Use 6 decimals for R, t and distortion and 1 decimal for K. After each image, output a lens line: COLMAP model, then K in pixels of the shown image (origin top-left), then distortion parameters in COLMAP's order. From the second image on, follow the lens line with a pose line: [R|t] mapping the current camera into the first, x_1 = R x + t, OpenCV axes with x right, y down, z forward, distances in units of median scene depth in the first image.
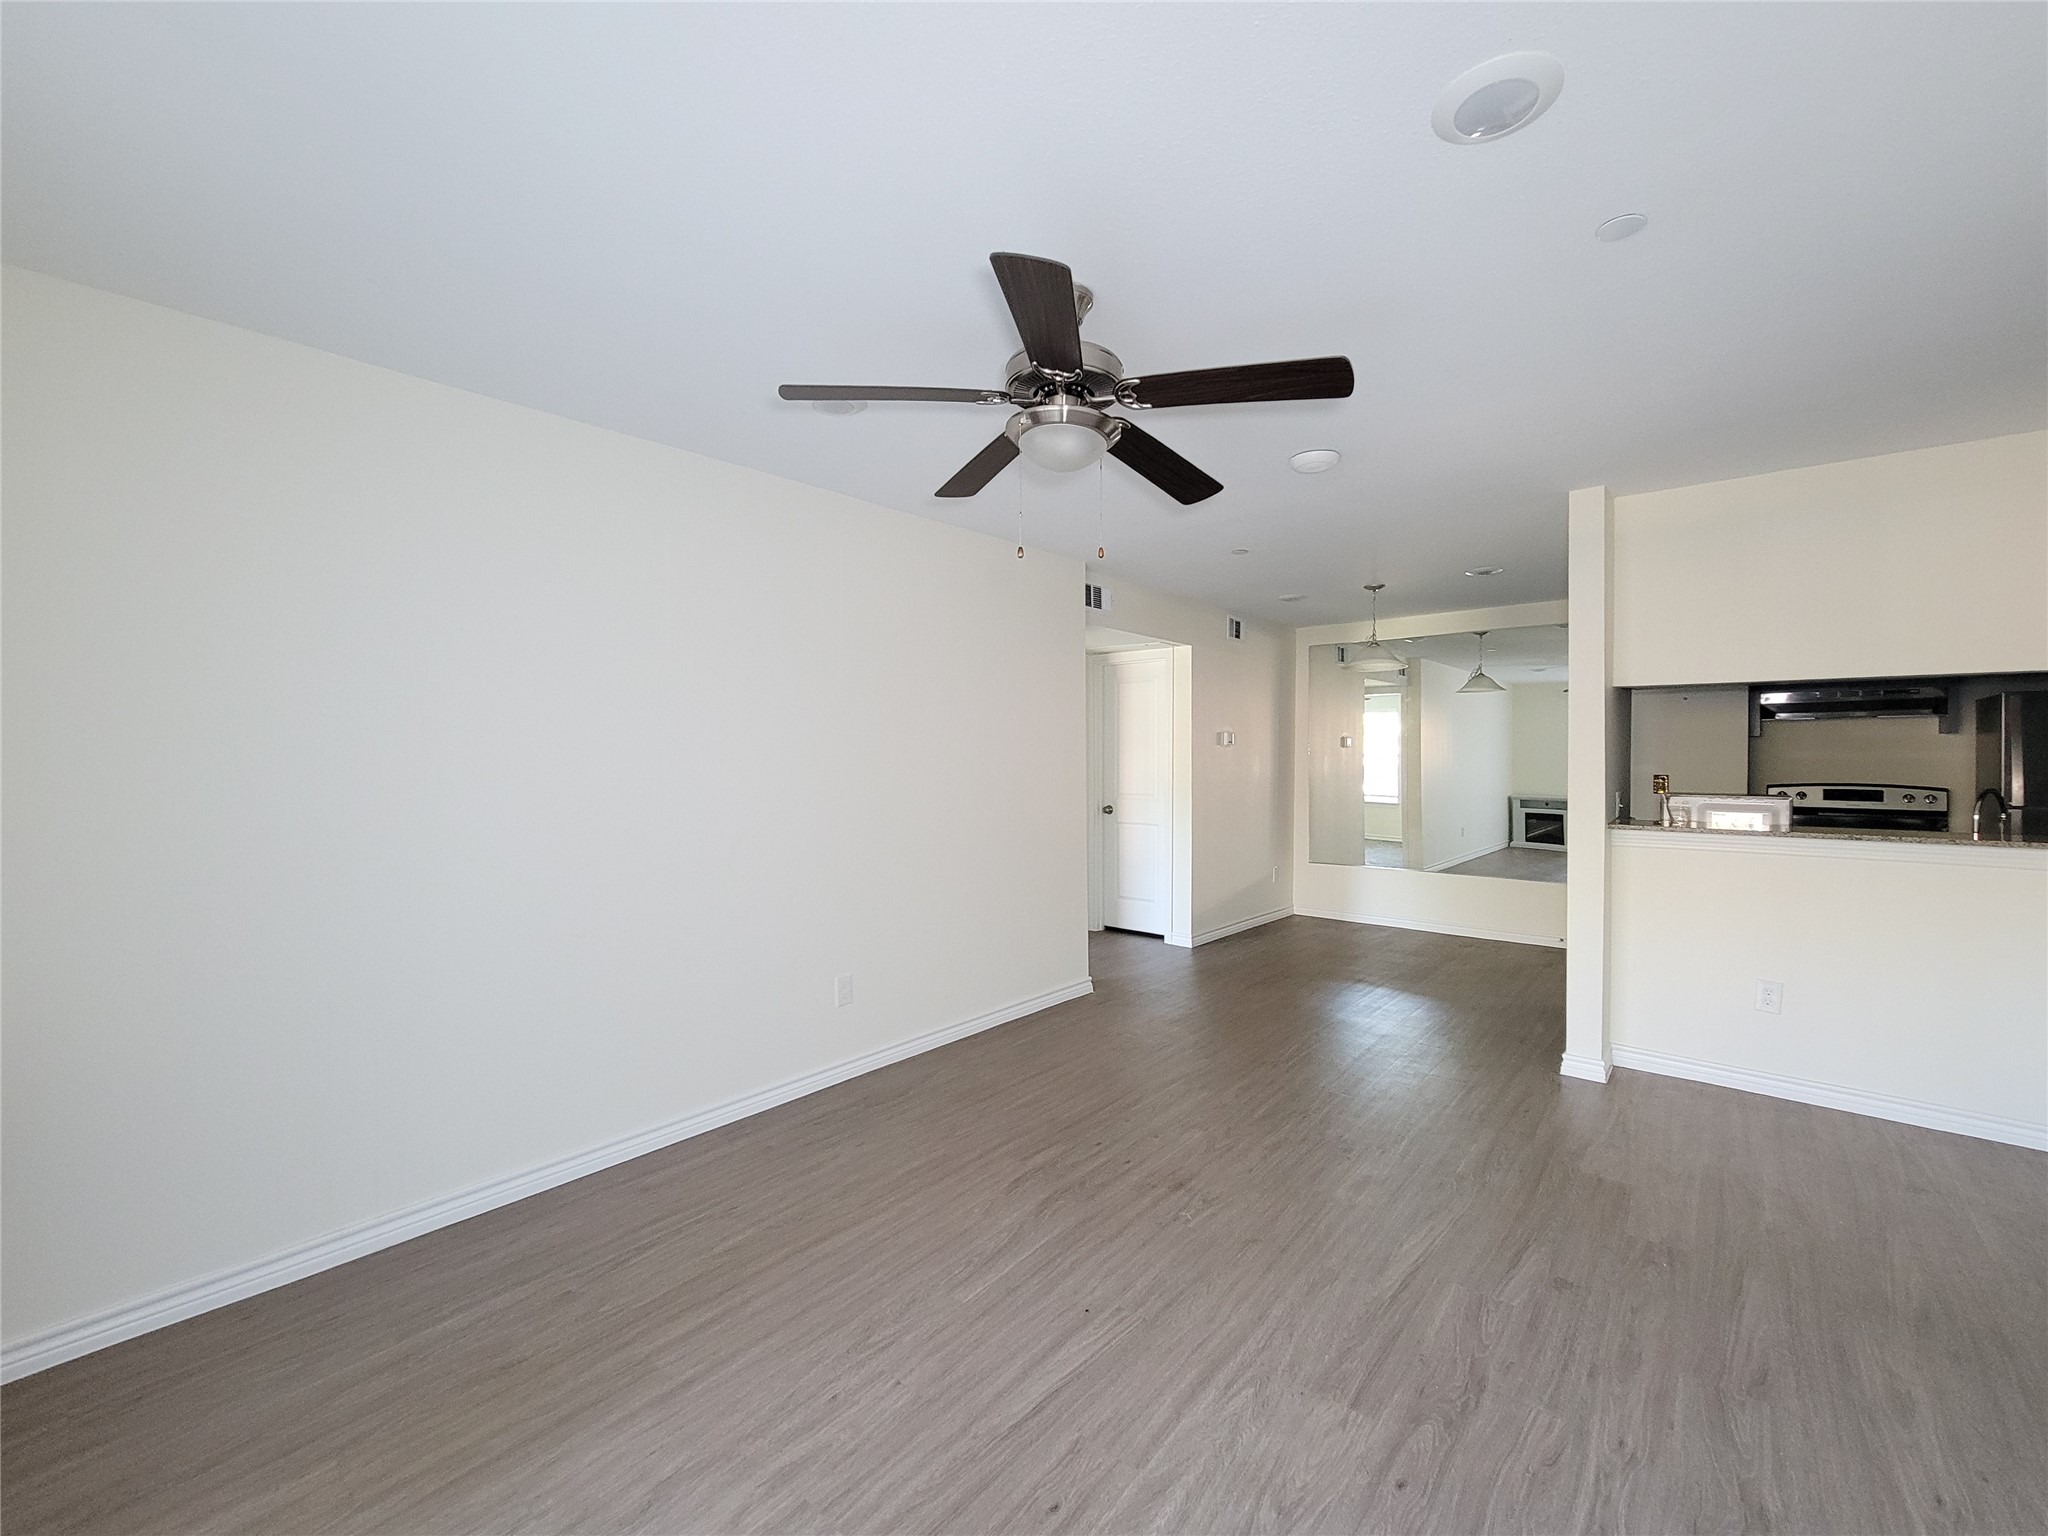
lens RADIAL K [[853.0, 0, 1086.3], [0, 853.0, 758.4], [0, 0, 1]] dist [0.007760, -0.002353]
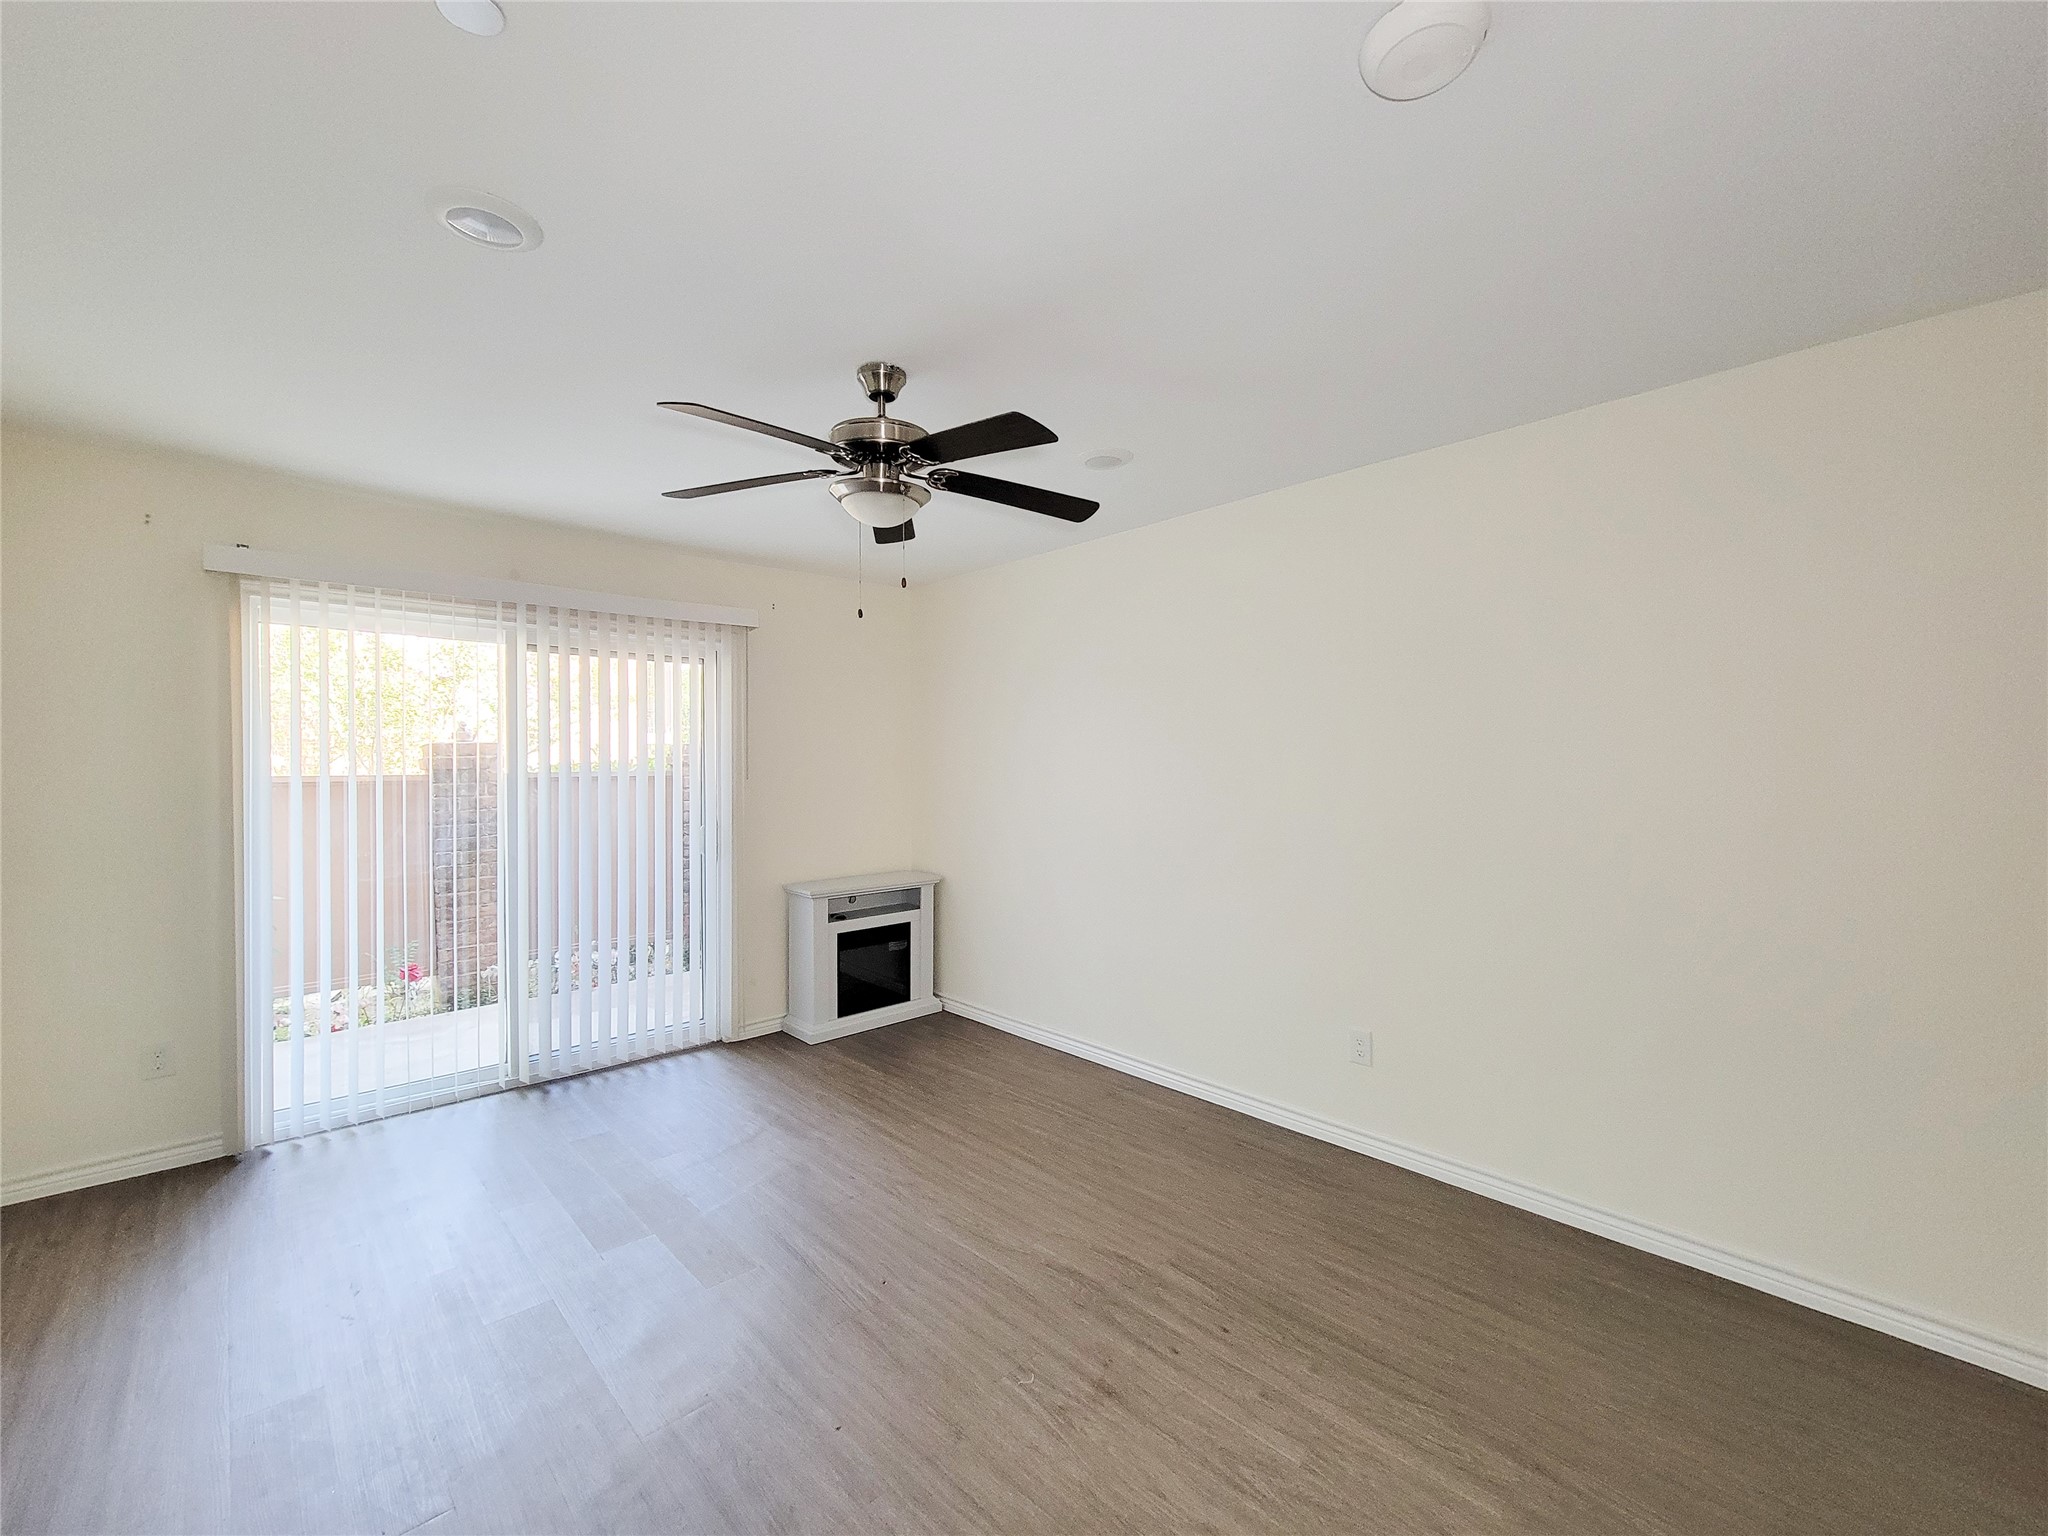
lens RADIAL K [[853.0, 0, 1000.5], [0, 853.0, 759.5], [0, 0, 1]] dist [0.007760, -0.002353]
pose [[-0.168407, 0.000557, -0.985717, 1.064110], [-0.005507, 0.999984, 0.001506, -0.035001], [0.985702, 0.005681, -0.168401, 1.325077]]
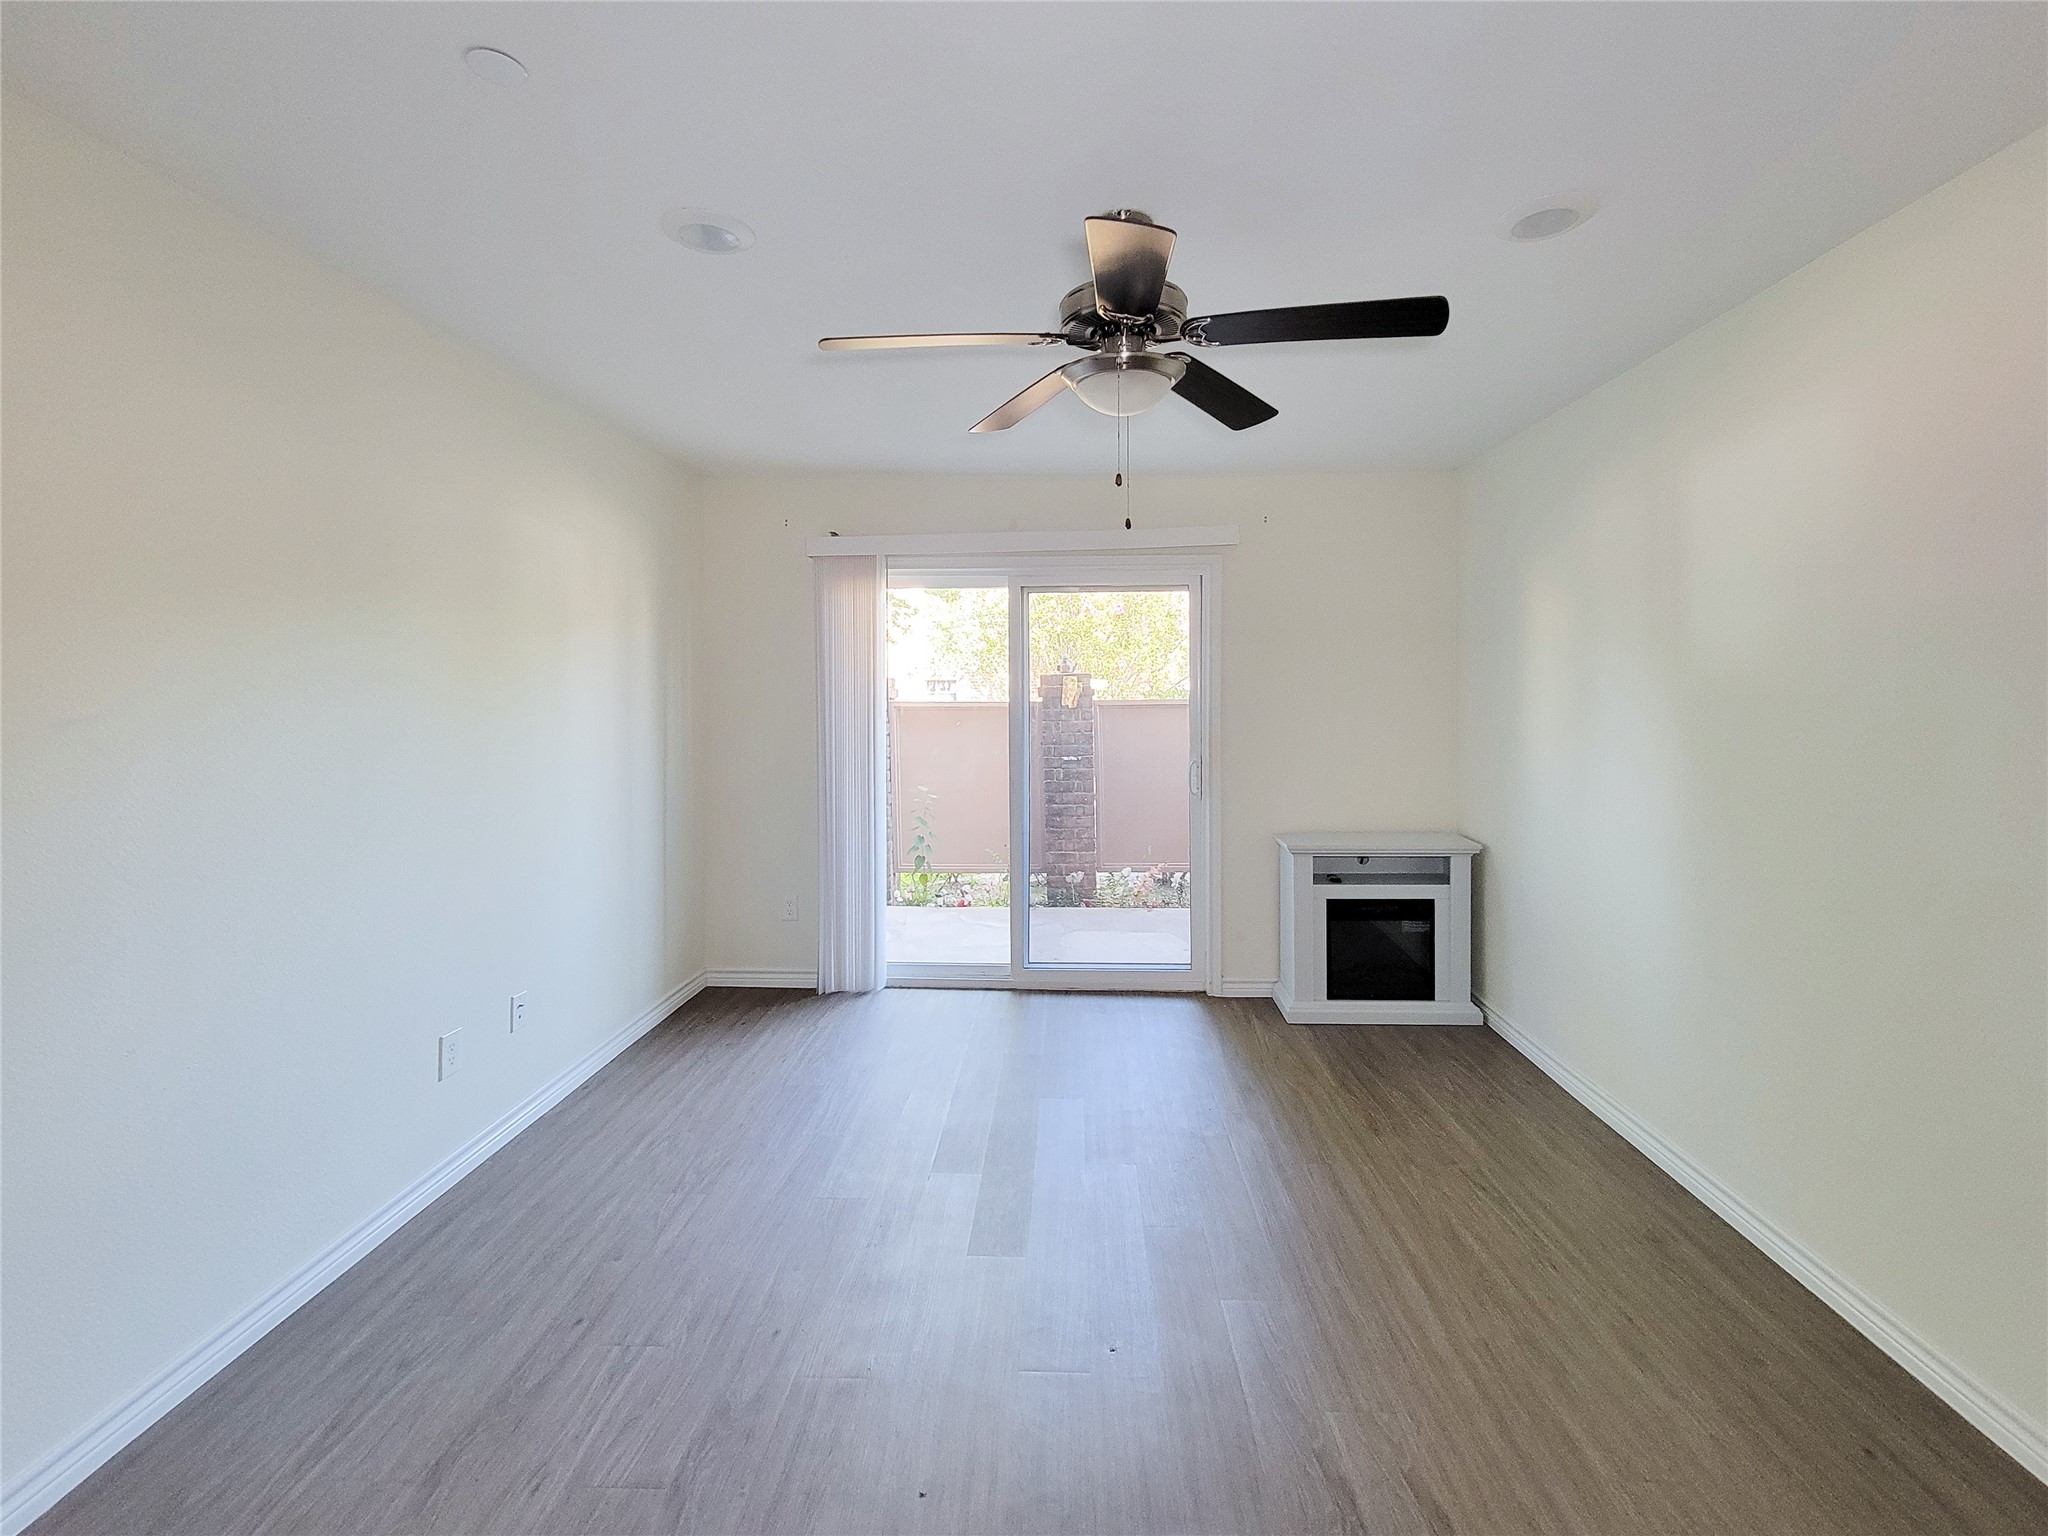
lens RADIAL K [[853.0, 0, 1040.4], [0, 853.0, 689.3], [0, 0, 1]] dist [0.007760, -0.002353]
pose [[-0.814915, 0.007694, -0.579530, 0.574675], [0.002260, 0.999946, 0.010098, -0.055618], [0.579576, 0.006919, -0.814889, 1.672522]]
